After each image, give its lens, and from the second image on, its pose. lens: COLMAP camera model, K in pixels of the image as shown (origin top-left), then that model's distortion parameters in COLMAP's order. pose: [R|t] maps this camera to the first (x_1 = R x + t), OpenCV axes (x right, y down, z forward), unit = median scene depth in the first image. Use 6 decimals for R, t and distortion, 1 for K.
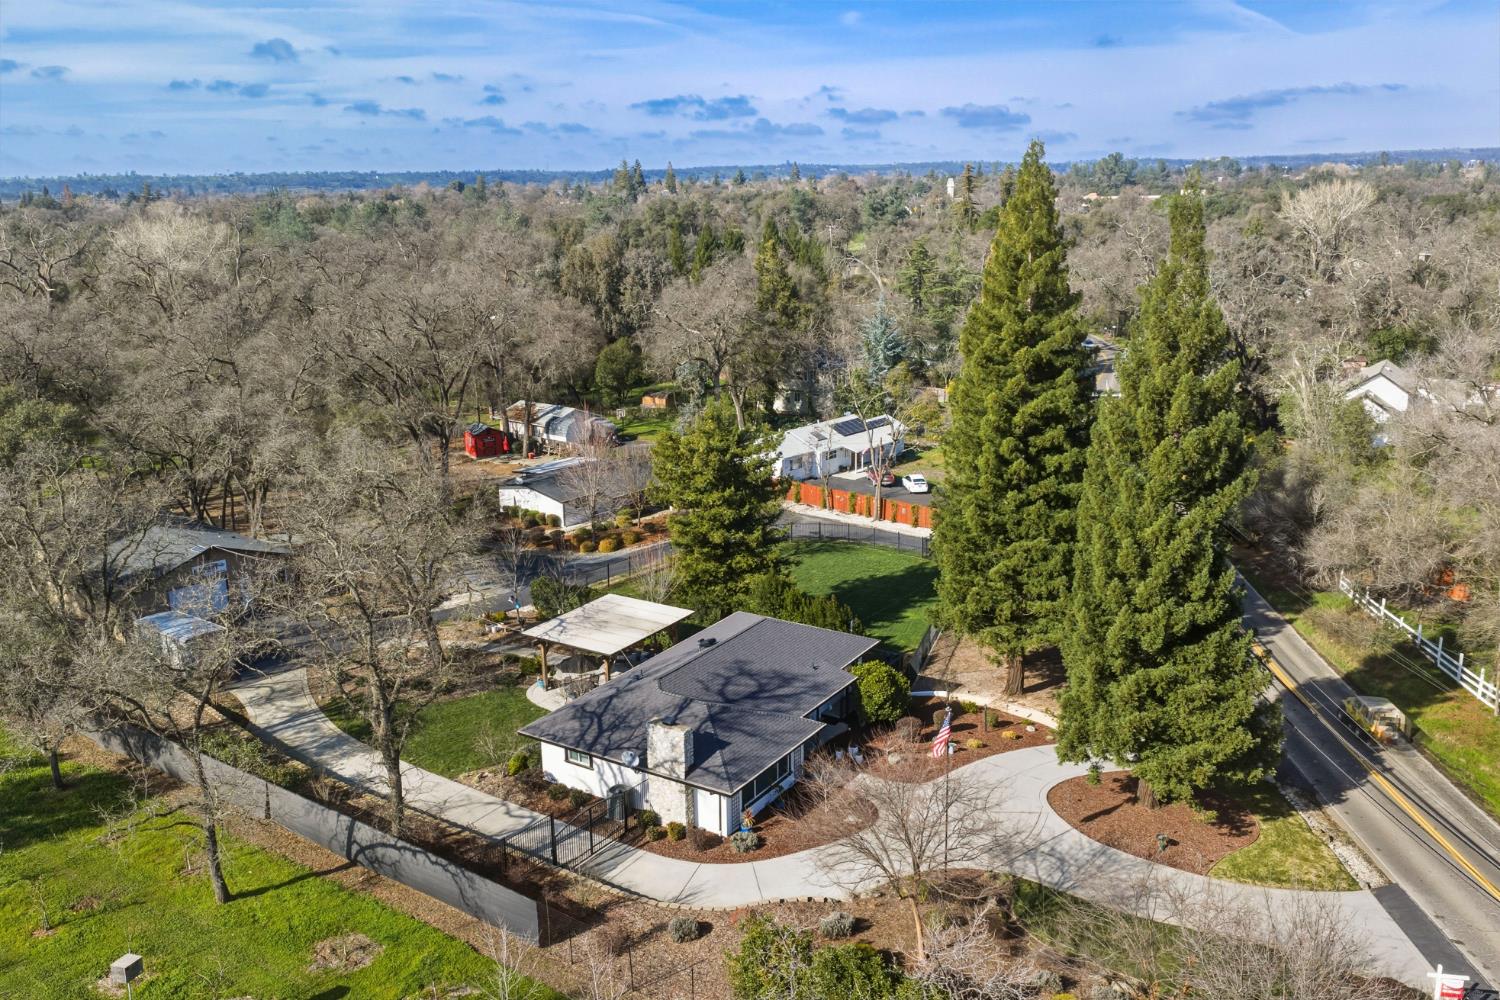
lens RADIAL K [[1231.7, 0, 755.6], [0, 1231.7, 491.0], [0, 0, 1]] dist [0.028383, -0.046017]
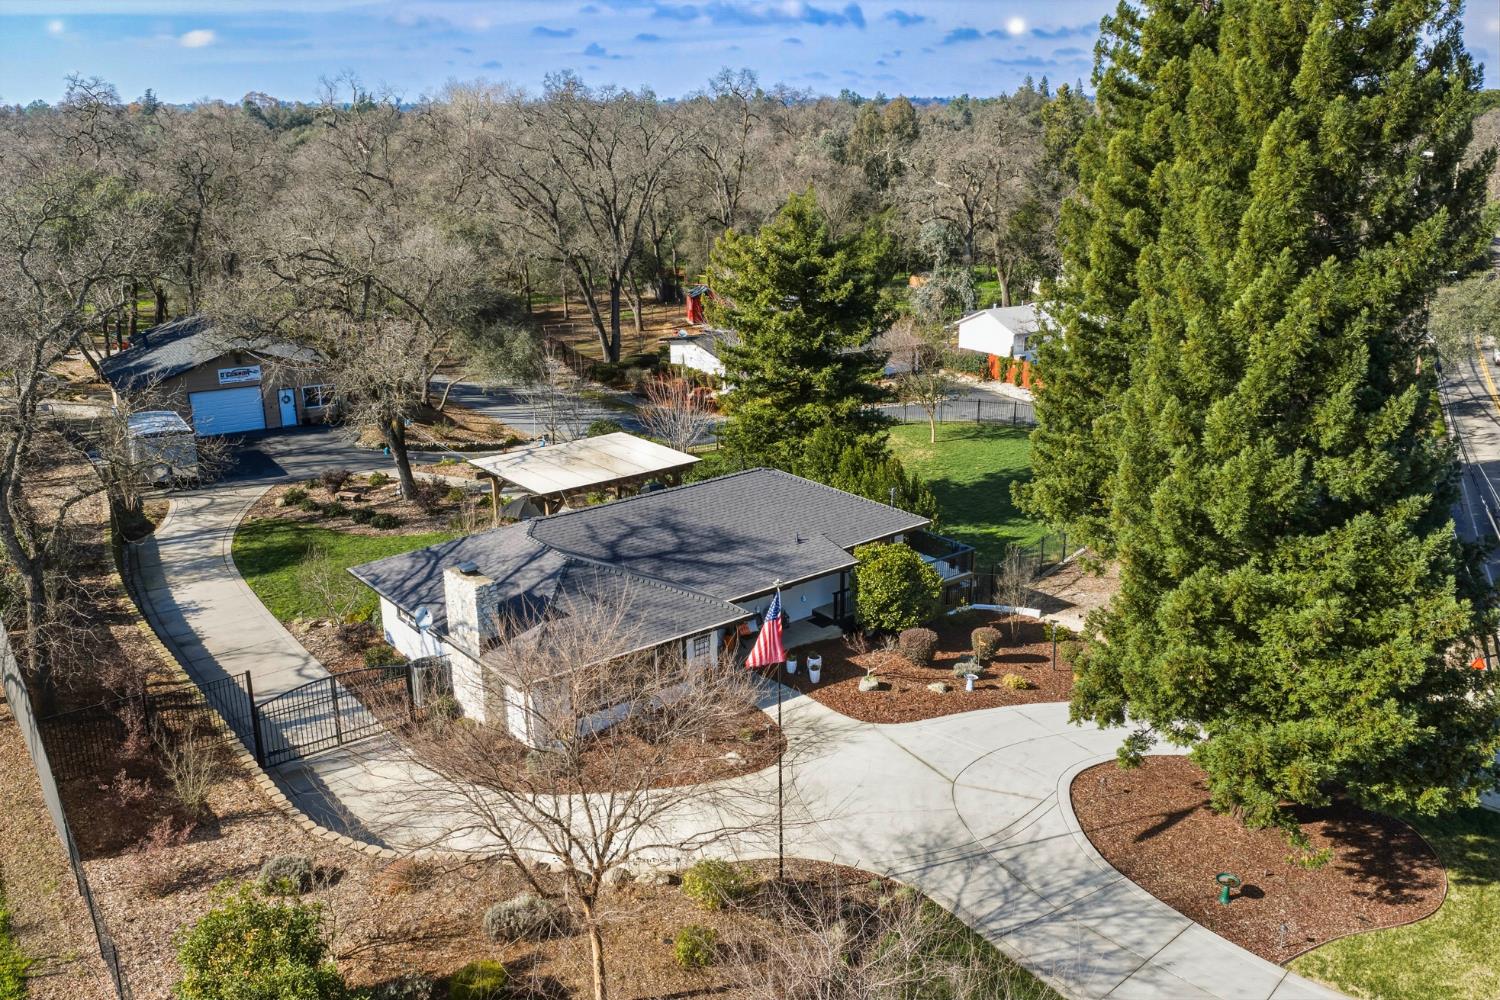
lens RADIAL K [[1231.7, 0, 742.0], [0, 1231.7, 504.0], [0, 0, 1]] dist [0.028383, -0.046017]
pose [[0.945492, 0.101188, -0.309527, 0.274857], [-0.081105, 0.993718, 0.077114, 0.087888], [0.315385, -0.047807, 0.947759, 0.410271]]
